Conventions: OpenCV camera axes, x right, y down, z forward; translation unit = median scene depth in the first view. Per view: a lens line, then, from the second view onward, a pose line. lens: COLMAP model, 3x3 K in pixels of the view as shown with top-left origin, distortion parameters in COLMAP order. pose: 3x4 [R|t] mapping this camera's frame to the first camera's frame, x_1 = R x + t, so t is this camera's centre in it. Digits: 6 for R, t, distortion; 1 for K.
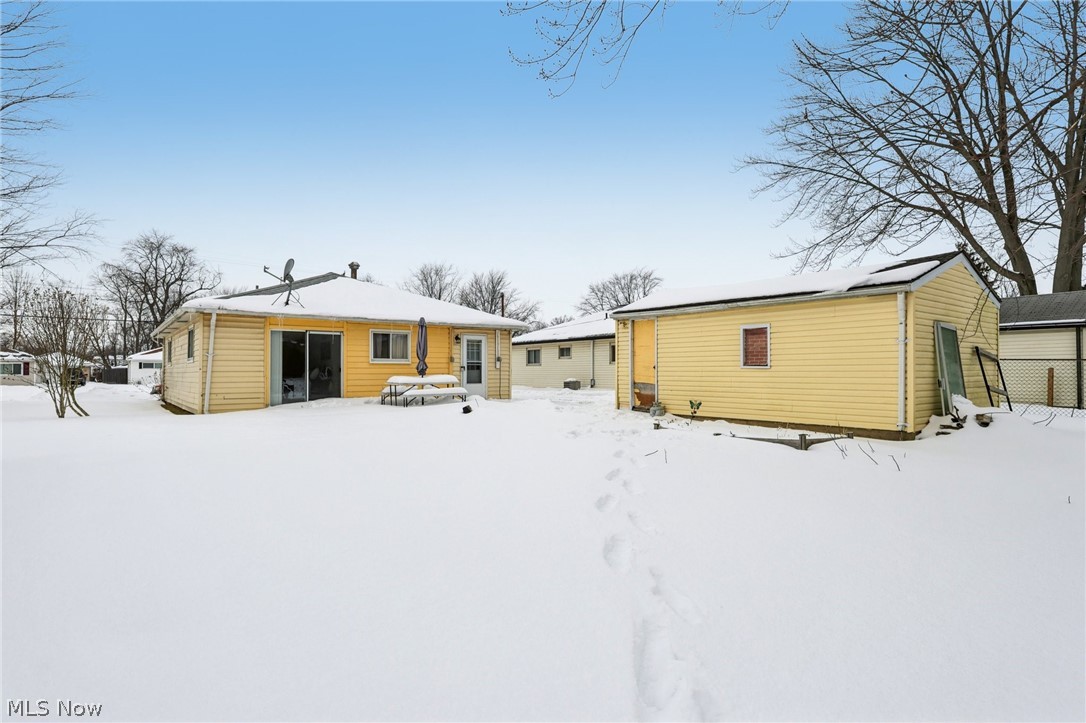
lens RADIAL K [[520.3, 0, 542.8], [0, 520.3, 366.2], [0, 0, 1]] dist [-0.000042, 0.003811]
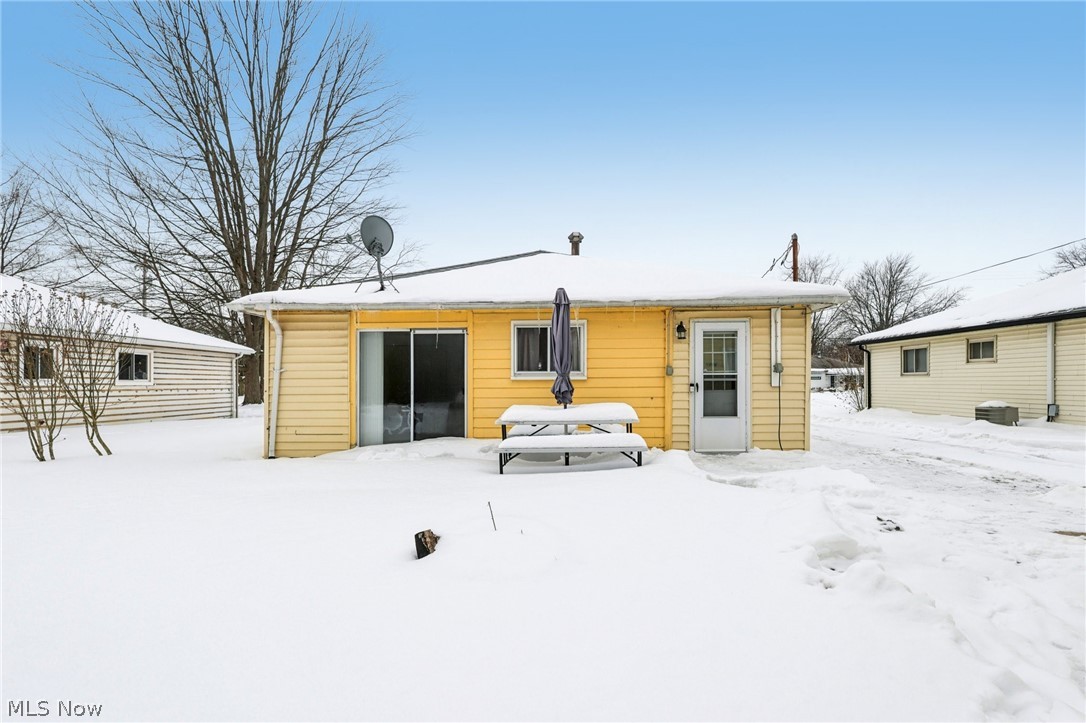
lens RADIAL K [[507.2, 0, 557.7], [0, 507.2, 384.8], [0, 0, 1]] dist [-0.002890, 0.000704]
pose [[0.770891, 0.003082, -0.636960, 0.059023], [0.009943, 0.999808, 0.016871, -0.007667], [0.636890, -0.019339, 0.770712, 0.503171]]
